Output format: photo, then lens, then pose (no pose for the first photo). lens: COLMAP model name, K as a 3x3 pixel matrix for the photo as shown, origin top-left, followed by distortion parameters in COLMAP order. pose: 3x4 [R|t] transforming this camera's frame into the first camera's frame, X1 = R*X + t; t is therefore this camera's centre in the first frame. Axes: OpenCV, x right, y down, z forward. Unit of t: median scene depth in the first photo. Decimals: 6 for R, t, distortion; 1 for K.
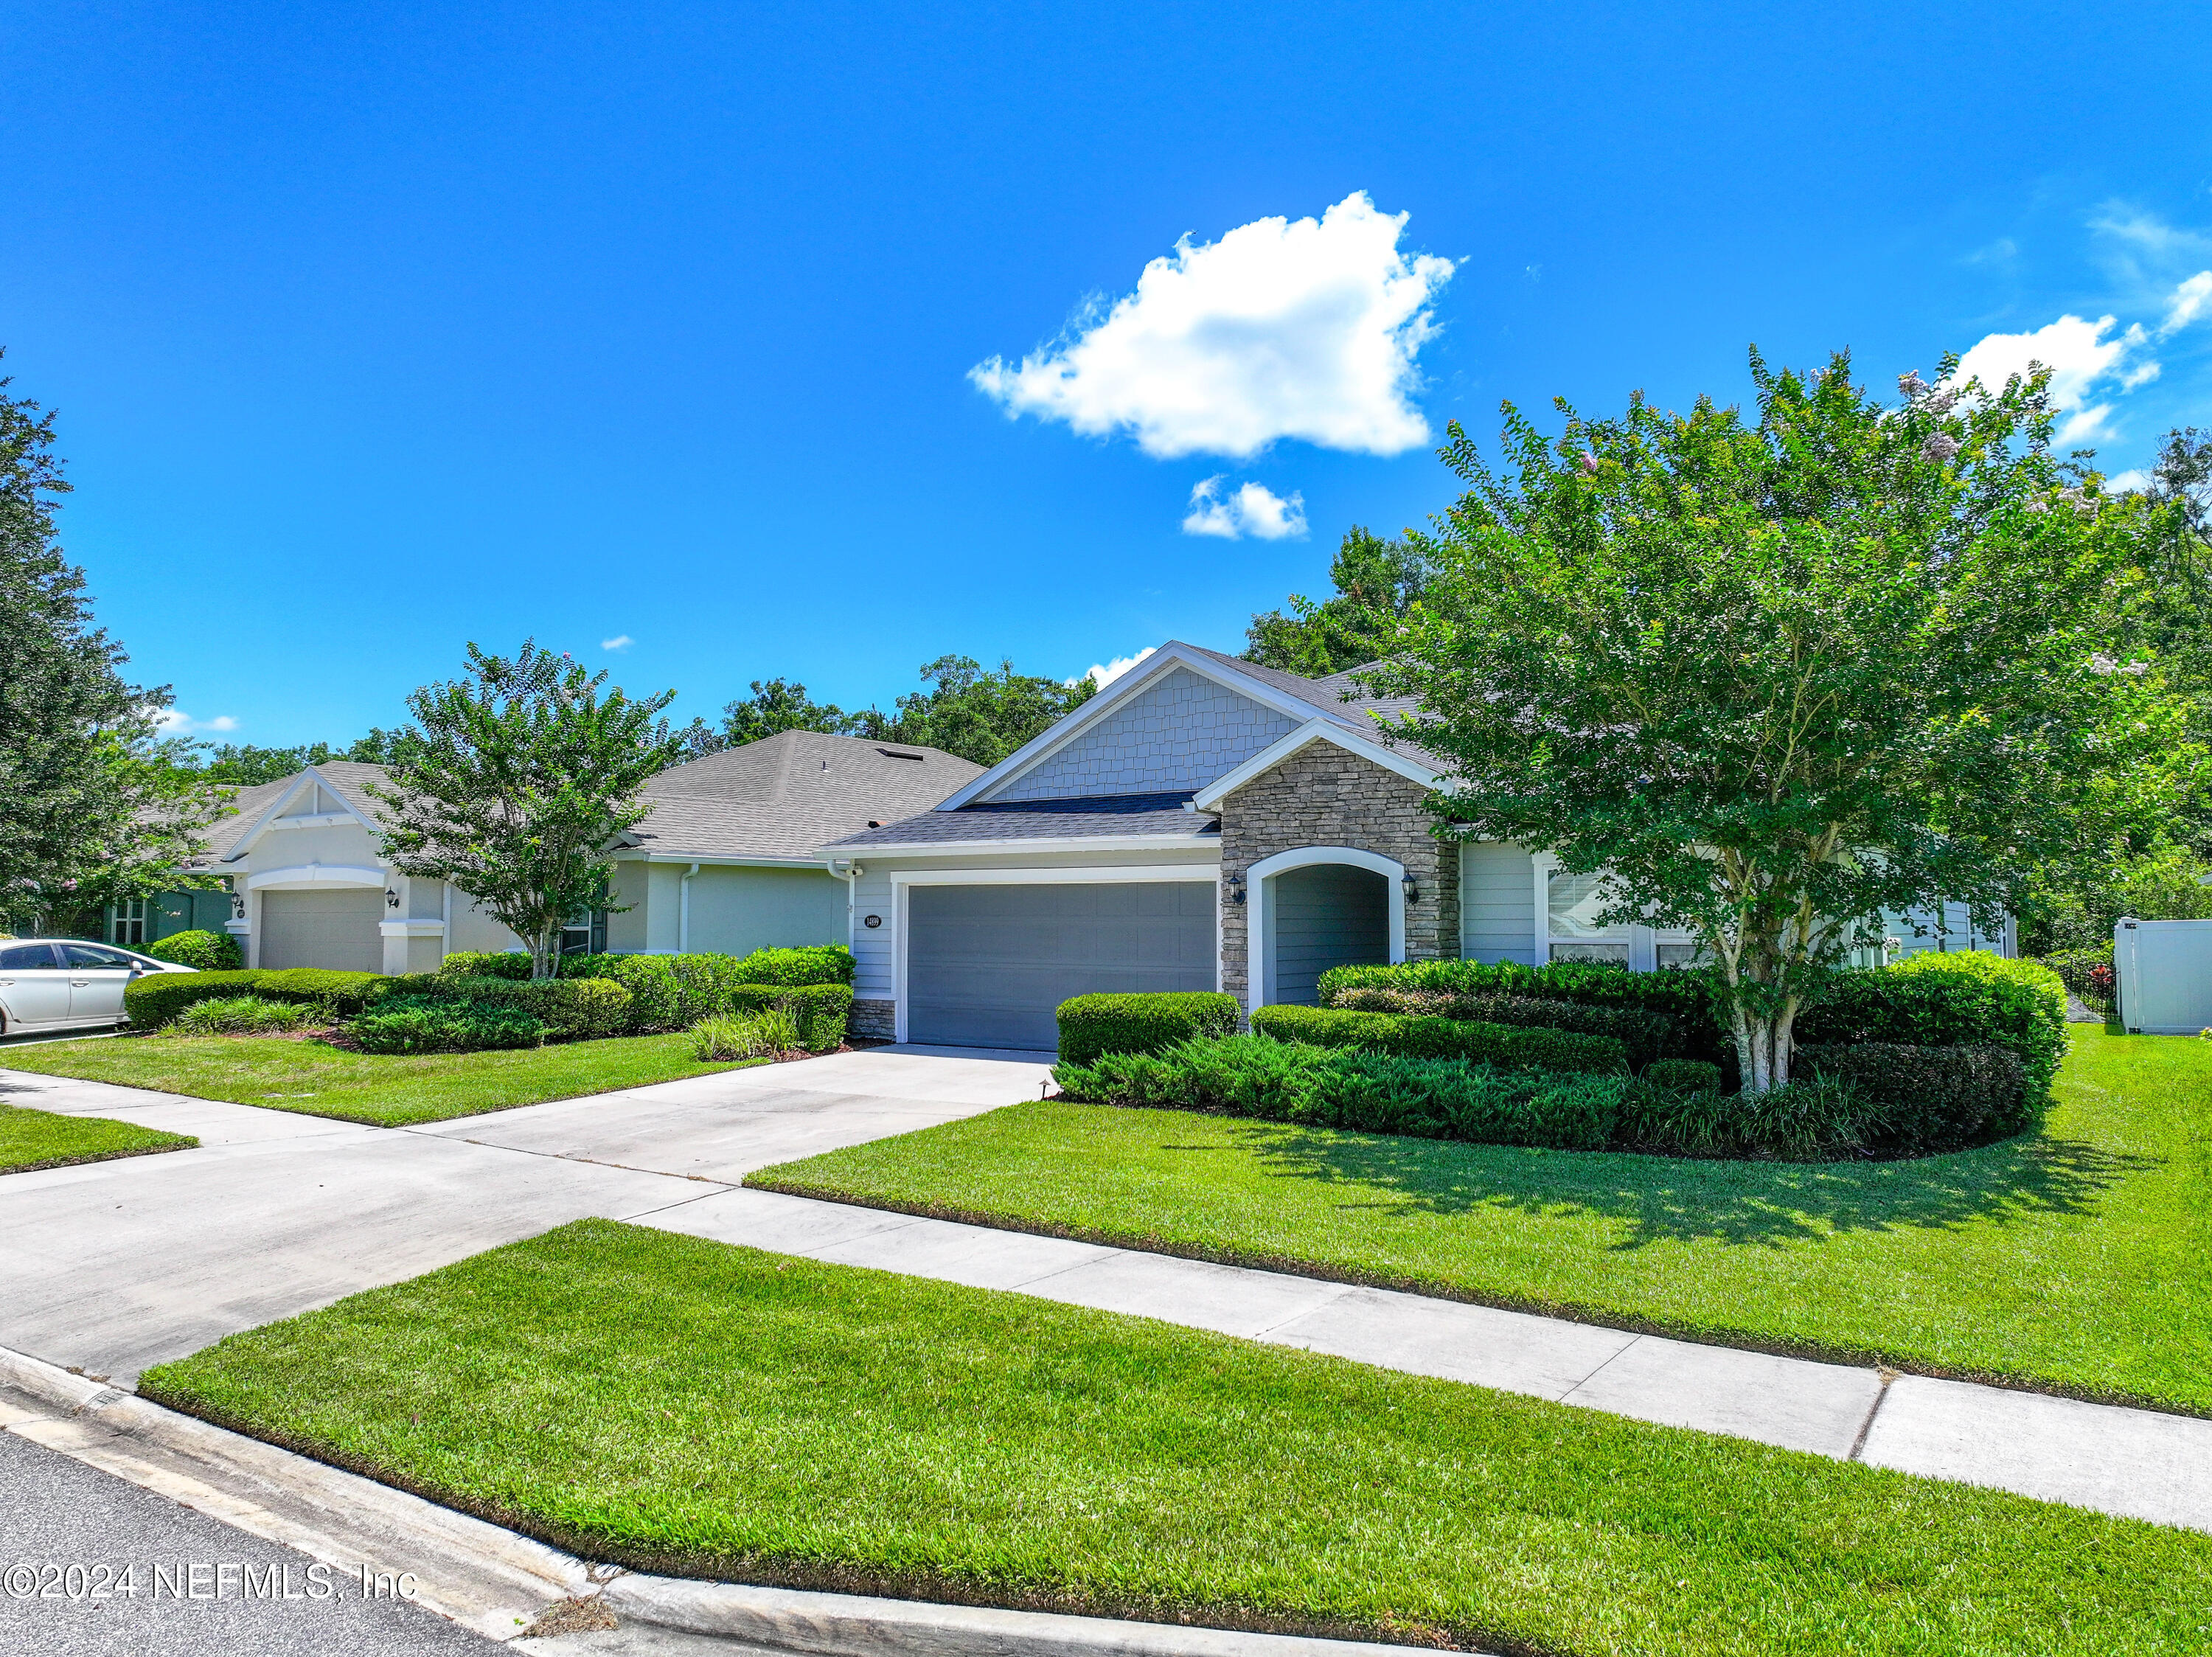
lens RADIAL K [[1531.9, 0, 1125.3], [0, 1531.9, 797.8], [0, 0, 1]] dist [0.001570, 0.005630]
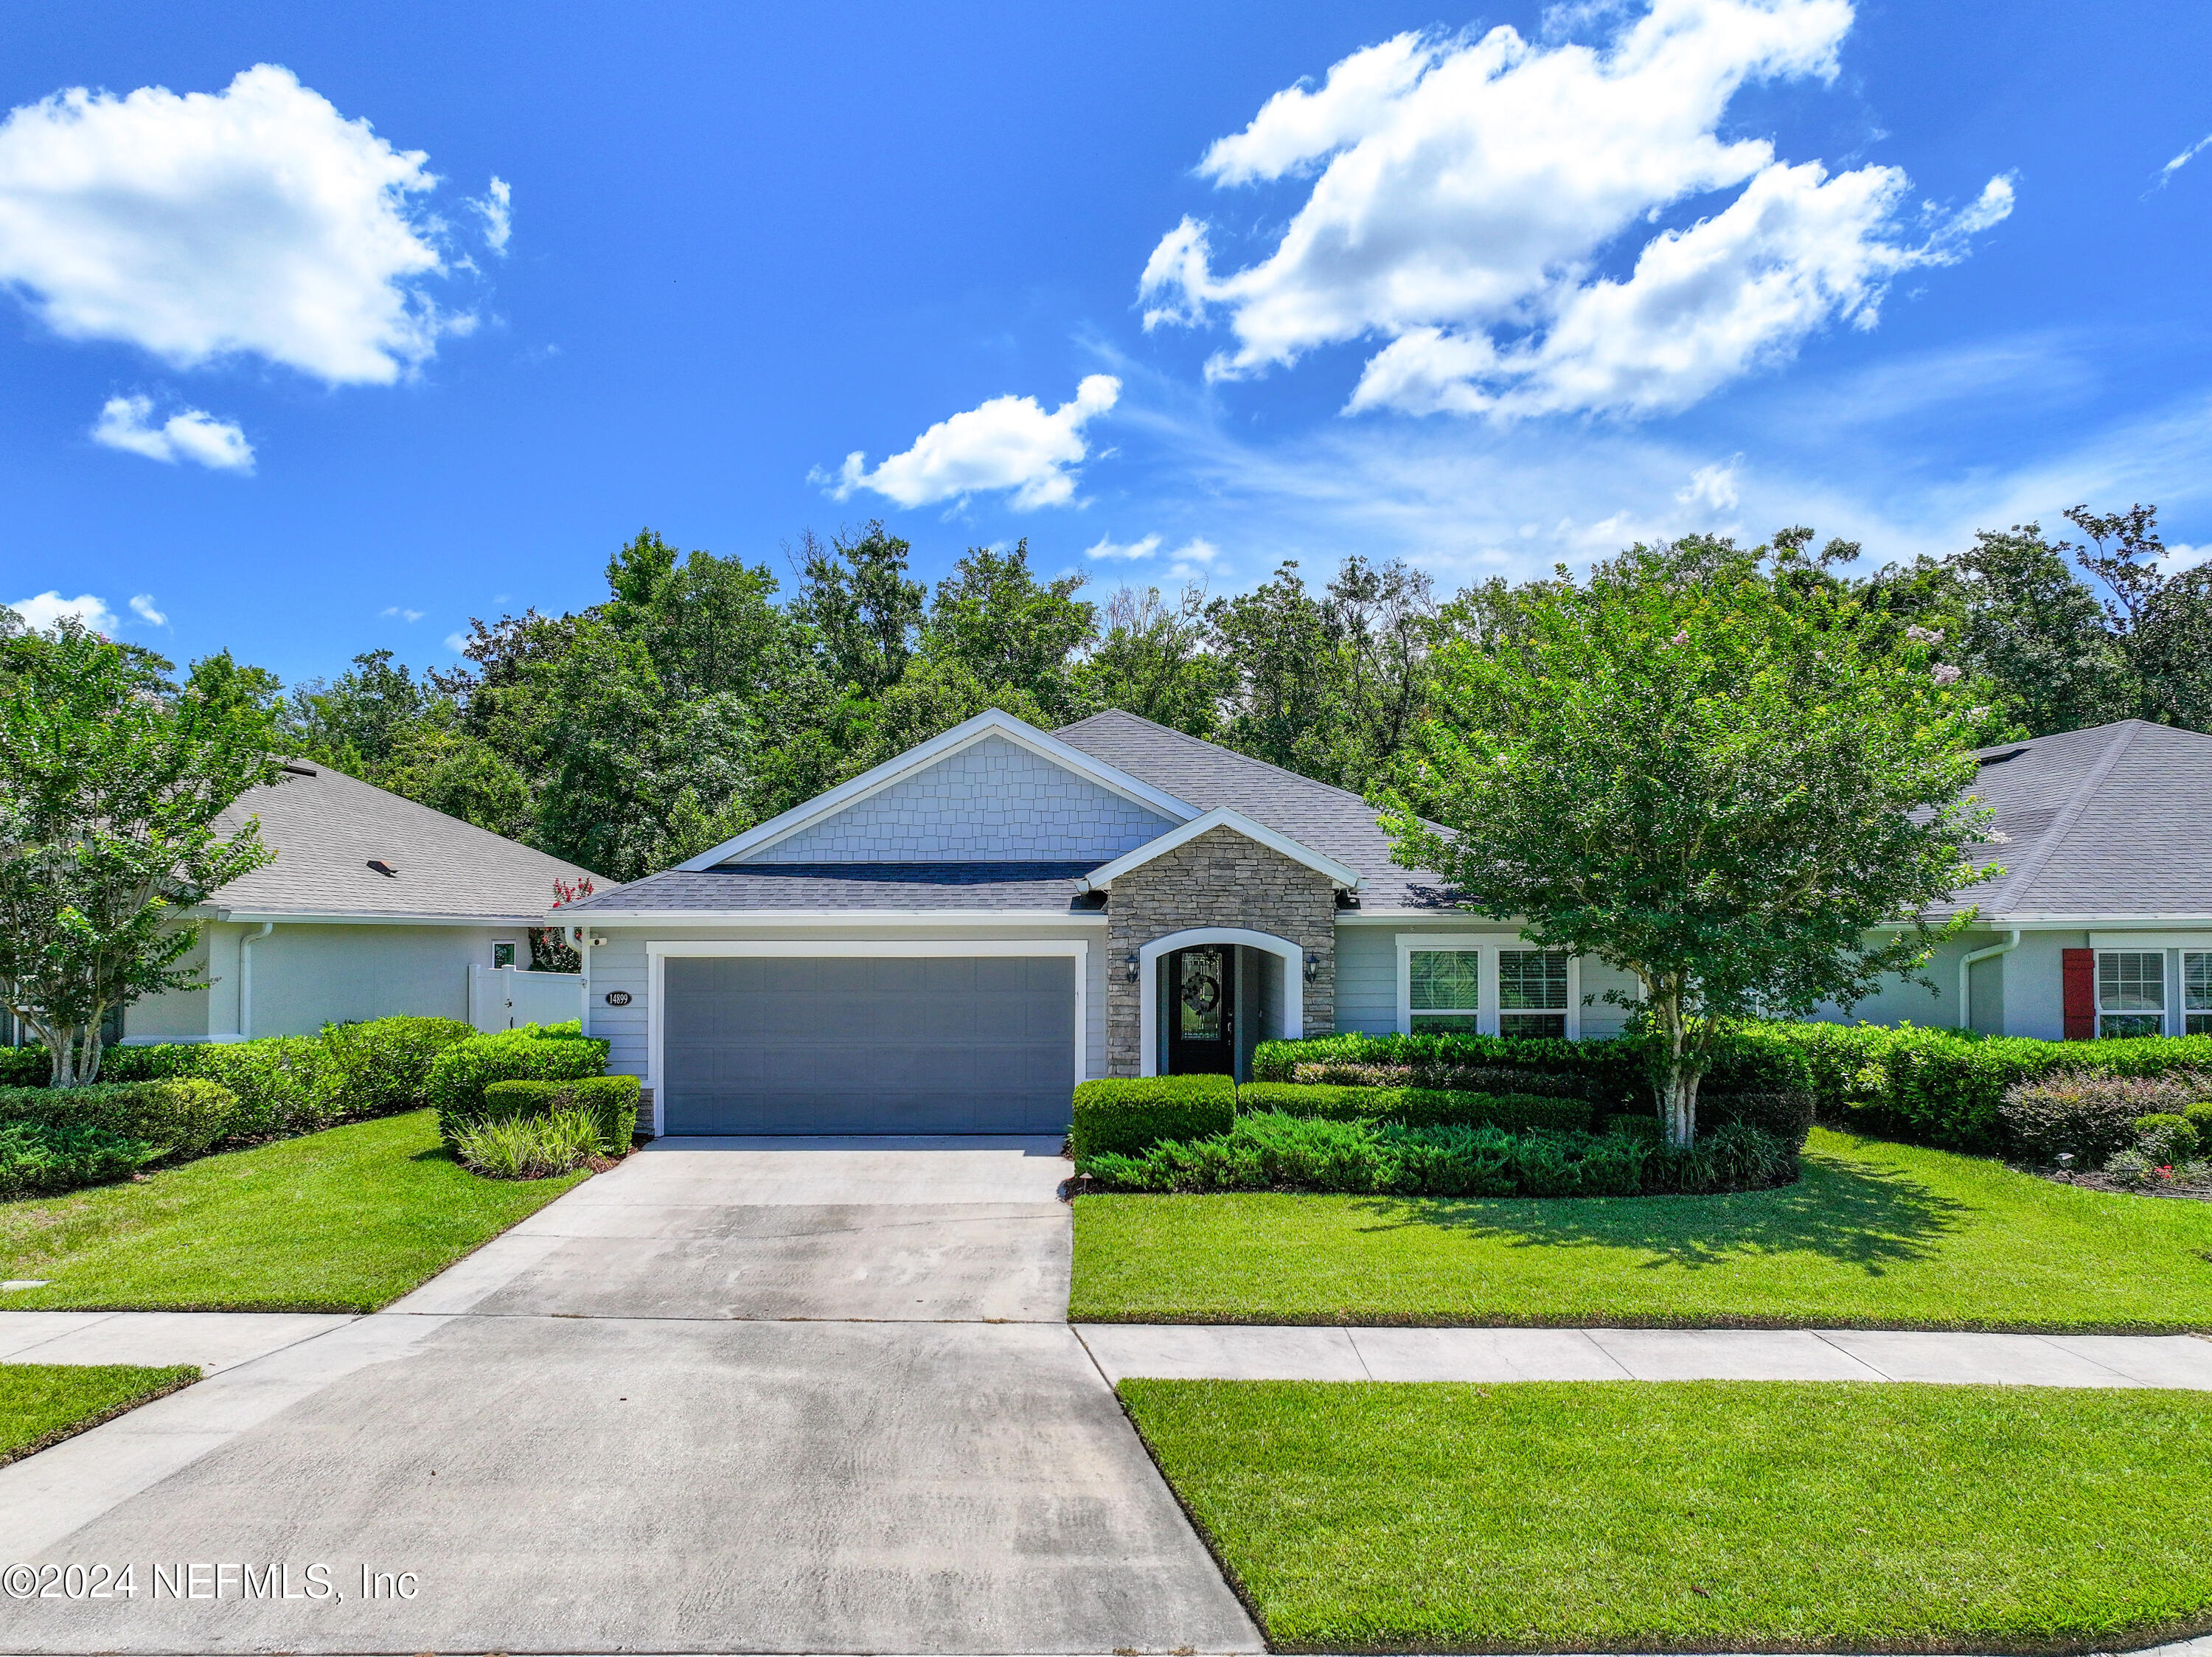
lens RADIAL K [[1552.8, 0, 1139.3], [0, 1552.8, 906.3], [0, 0, 1]] dist [-0.007026, 0.023786]
pose [[0.827130, 0.006727, 0.561970, -0.668890], [-0.041961, 0.997877, 0.049815, -0.043970], [-0.560441, -0.064784, 0.825656, 0.186813]]
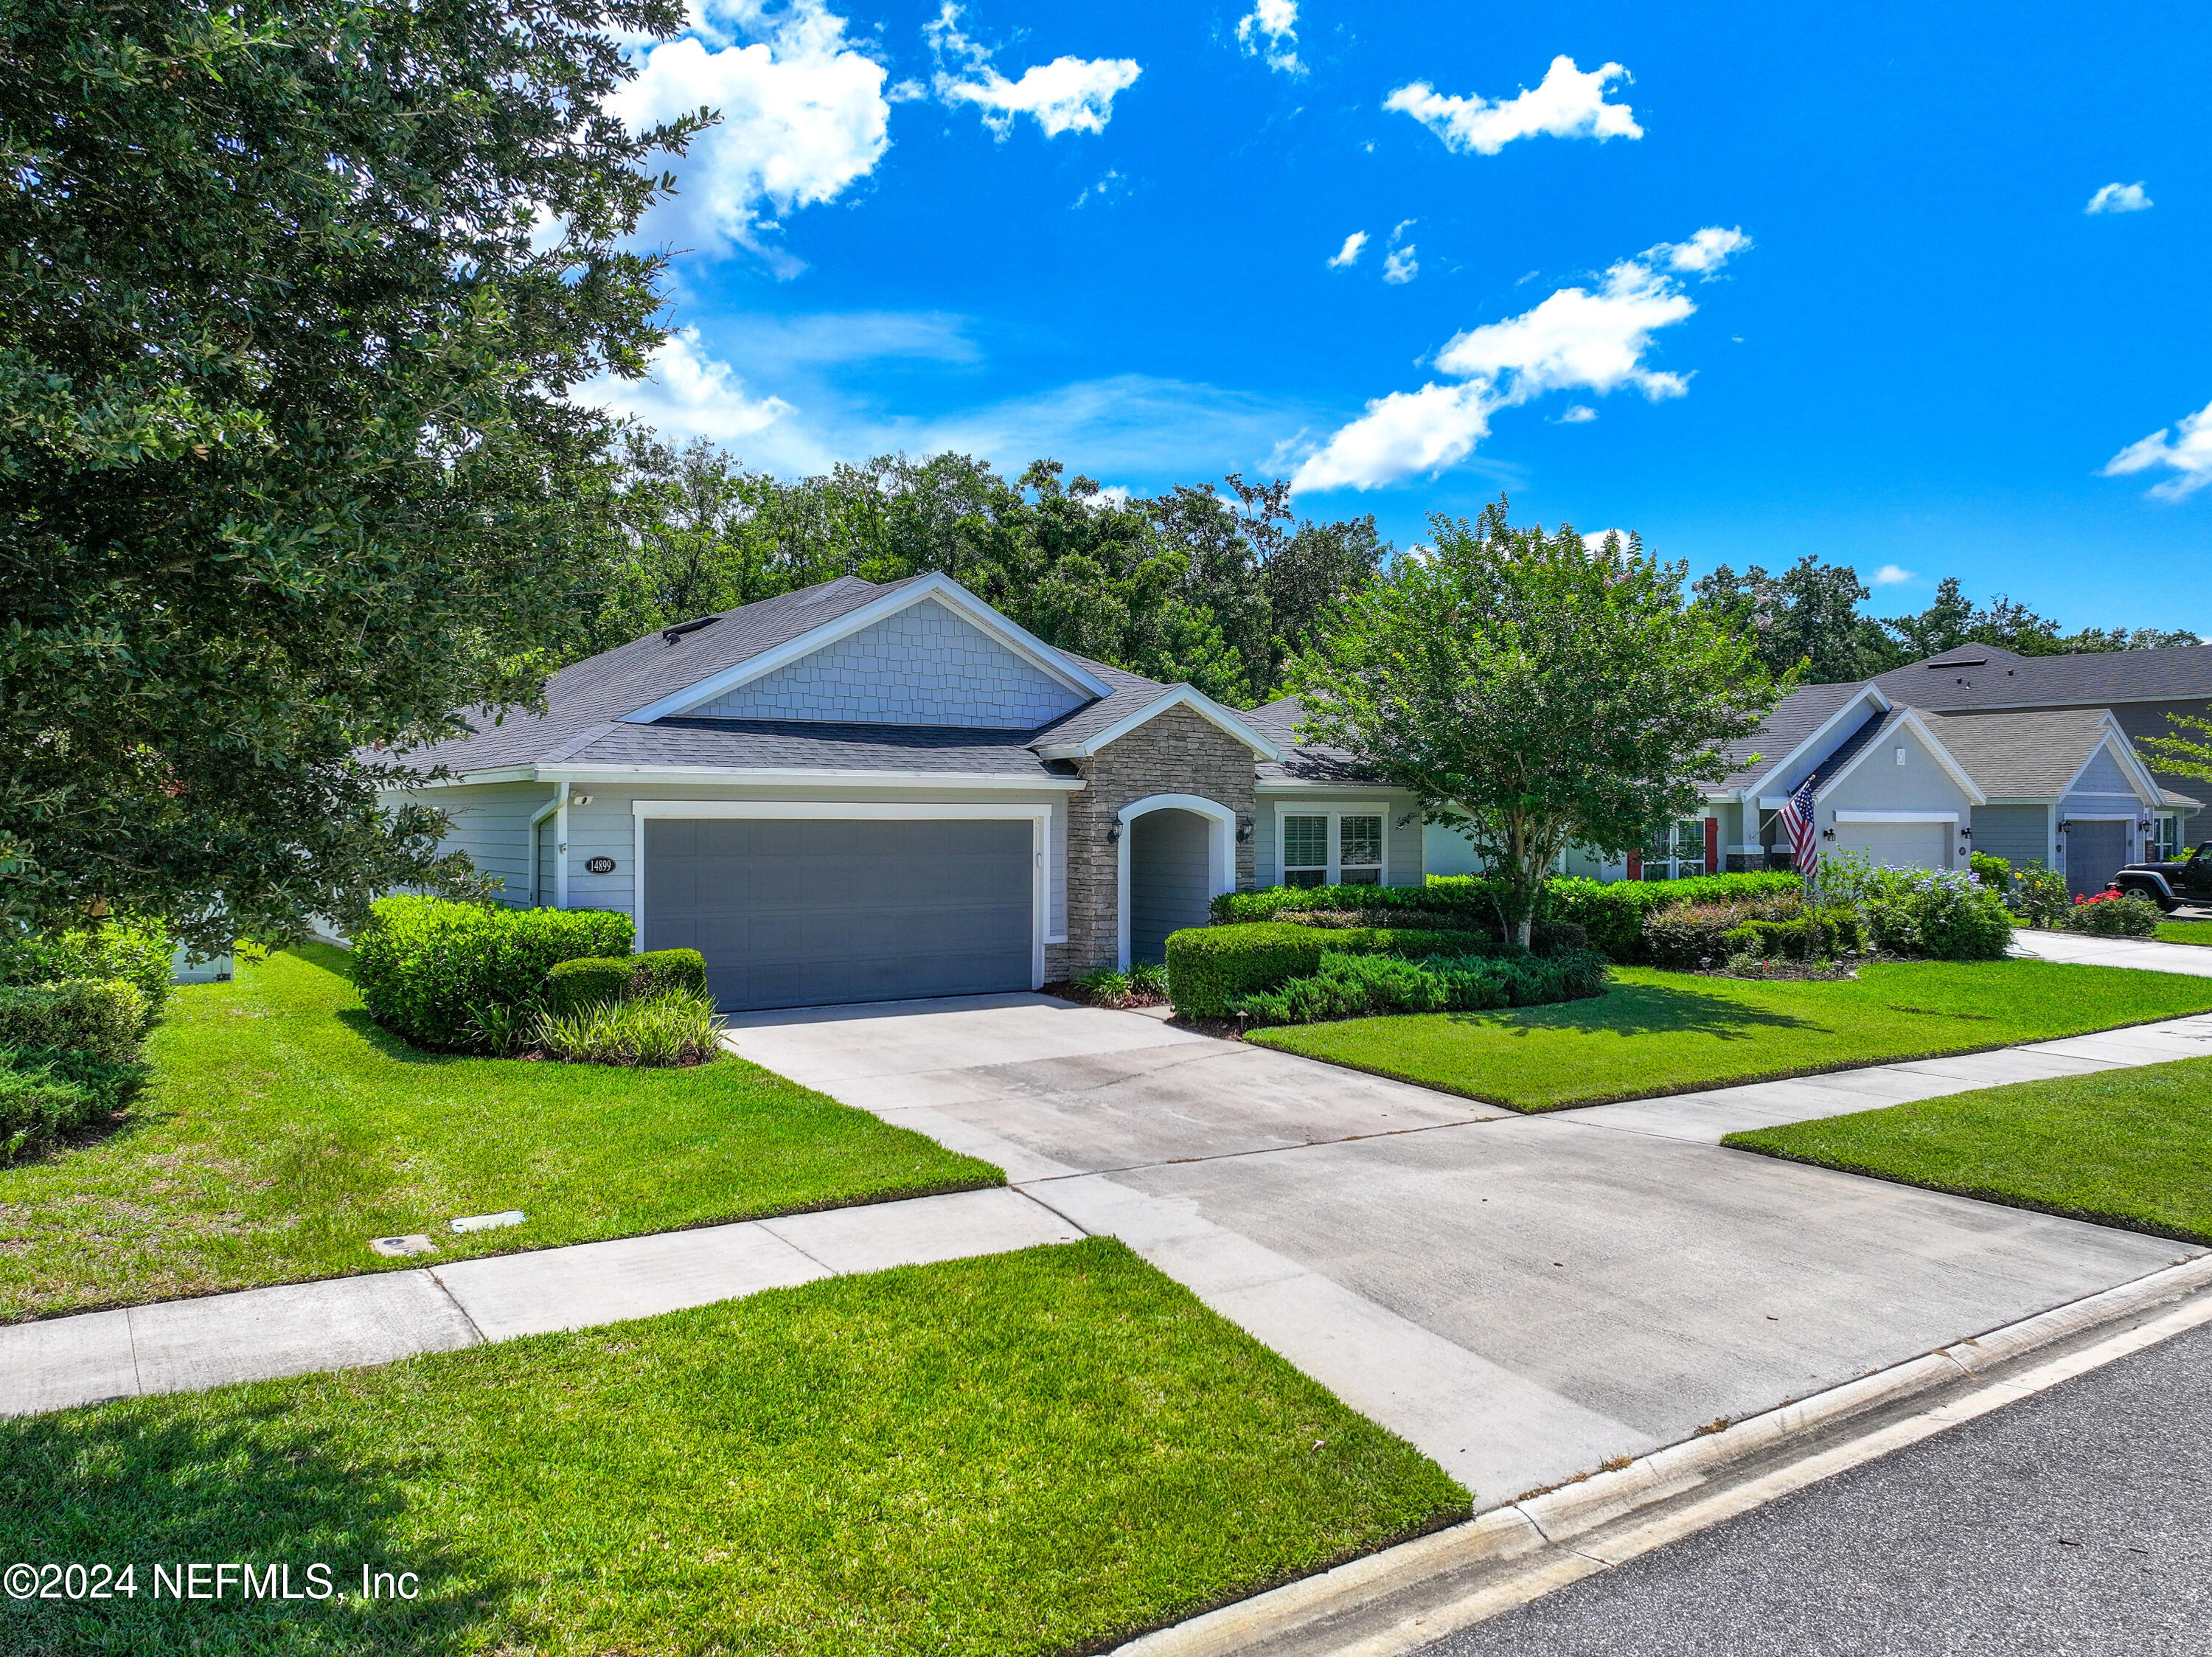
lens RADIAL K [[1526.6, 0, 1103.3], [0, 1526.6, 827.4], [0, 0, 1]] dist [0.002612, 0.004944]
pose [[0.369014, -0.005152, 0.929409, -1.247960], [-0.076837, 0.996392, 0.036031, 0.025508], [-0.926242, -0.084709, 0.367287, 0.799504]]
